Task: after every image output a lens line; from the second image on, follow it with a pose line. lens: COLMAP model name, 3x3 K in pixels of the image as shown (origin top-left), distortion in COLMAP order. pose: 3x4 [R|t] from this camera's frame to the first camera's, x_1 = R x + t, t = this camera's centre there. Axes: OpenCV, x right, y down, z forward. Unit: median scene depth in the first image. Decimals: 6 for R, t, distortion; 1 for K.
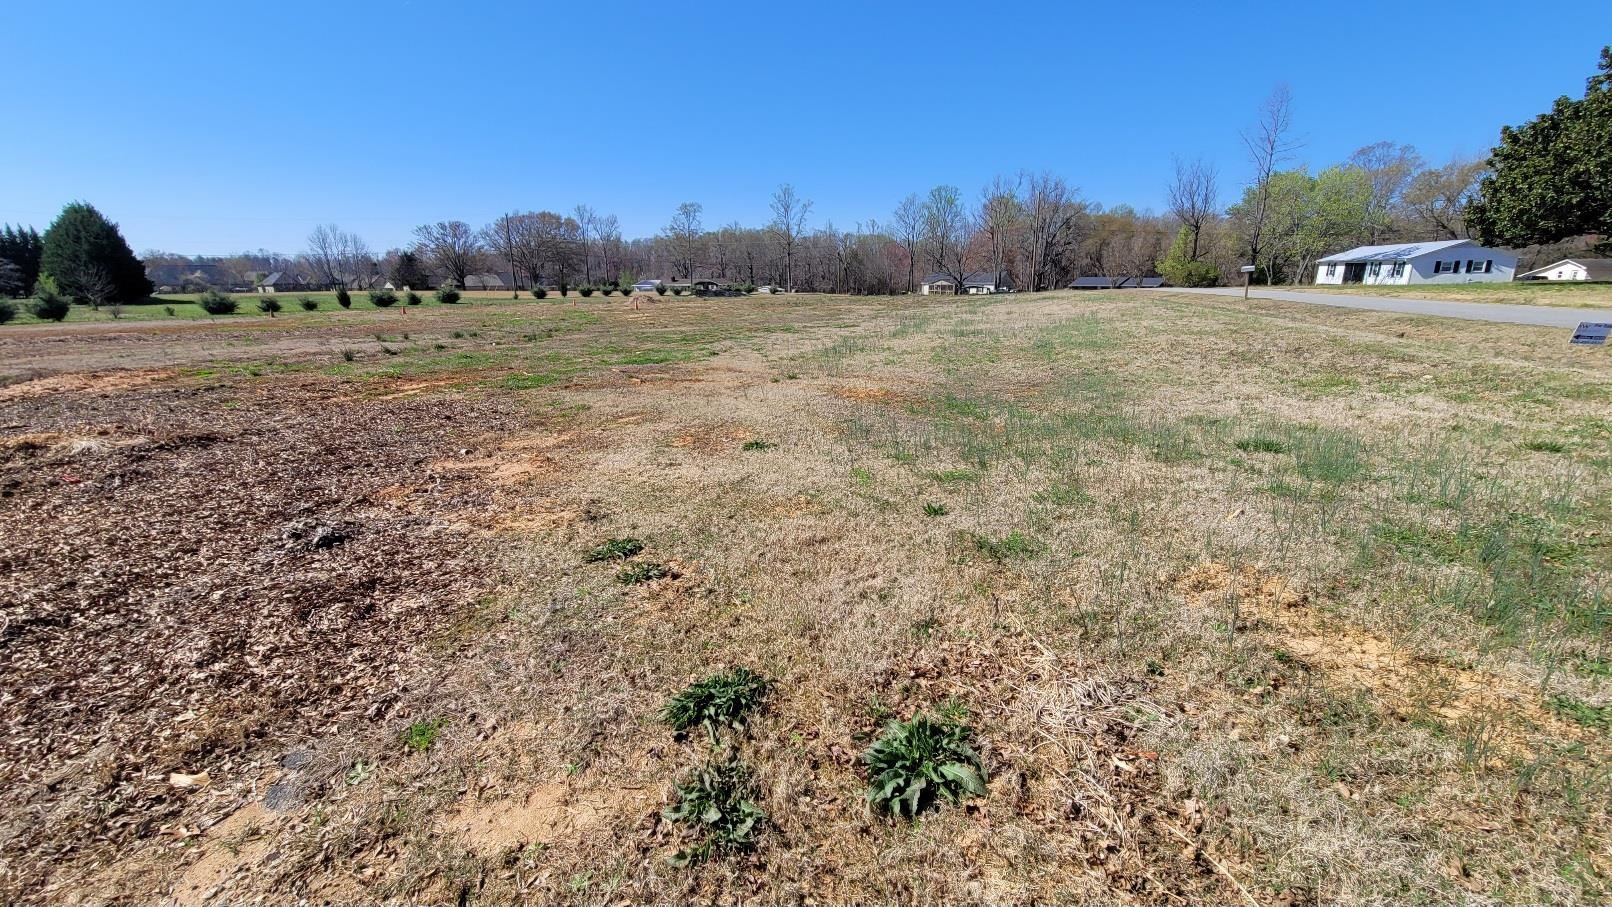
lens RADIAL K [[653.0, 0, 805.3], [0, 653.0, 452.0], [0, 0, 1]] dist [0.007300, -0.001144]
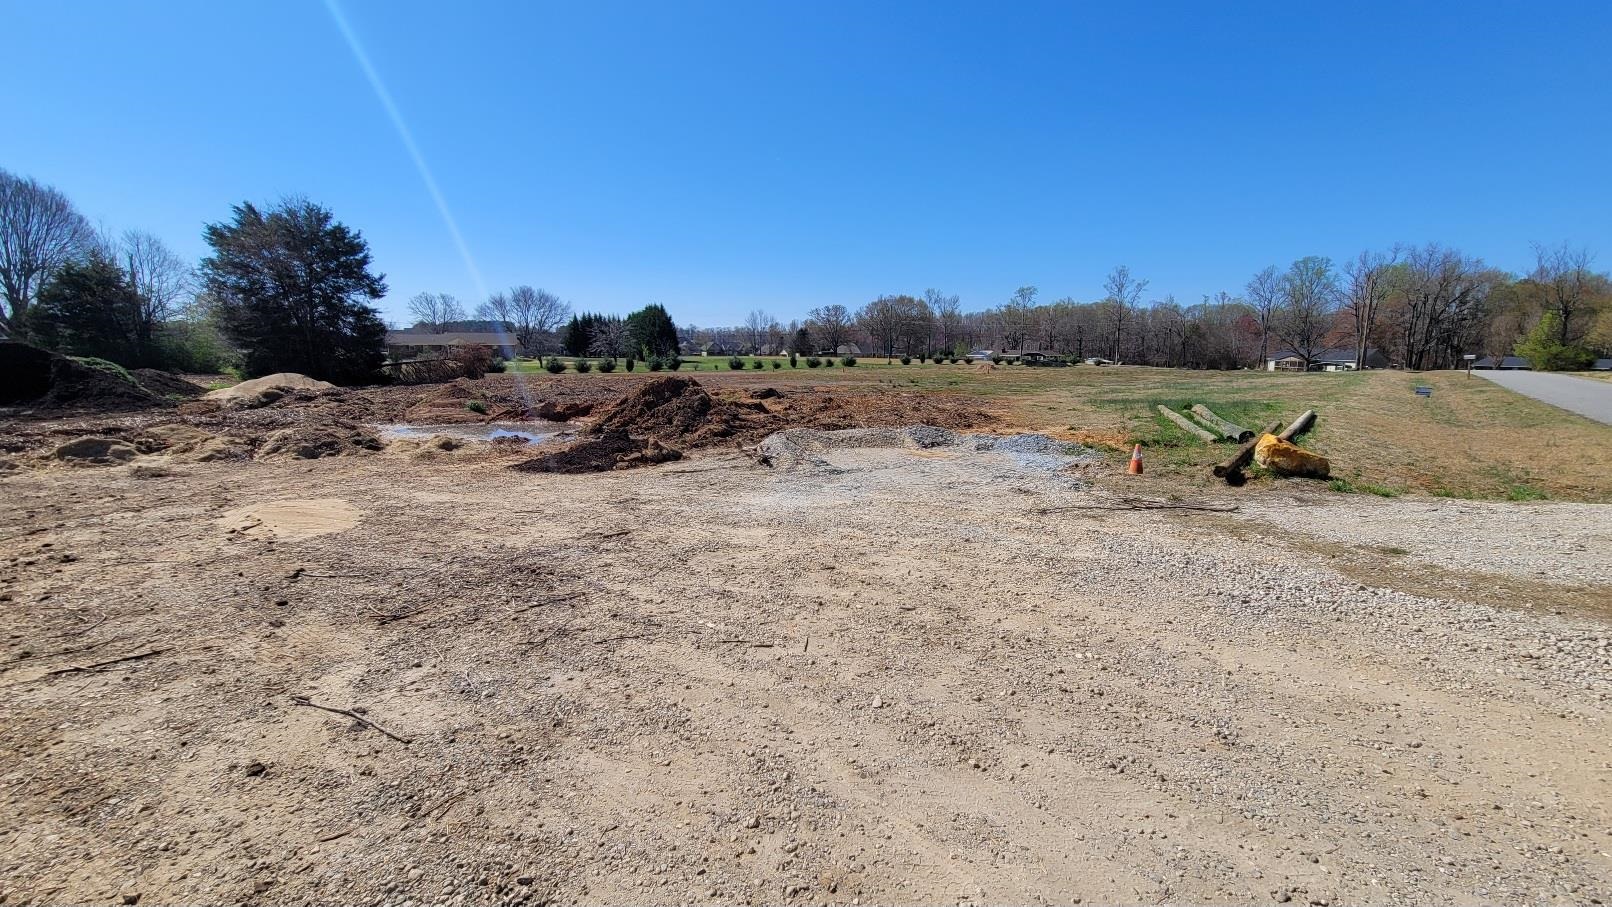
lens RADIAL K [[653.0, 0, 805.3], [0, 653.0, 447.1], [0, 0, 1]] dist [0.007300, -0.001144]
pose [[0.889020, 0.082371, -0.450398, 0.017574], [-0.130430, 0.988488, -0.076671, 0.036815], [0.438898, 0.126908, 0.889530, -0.154099]]
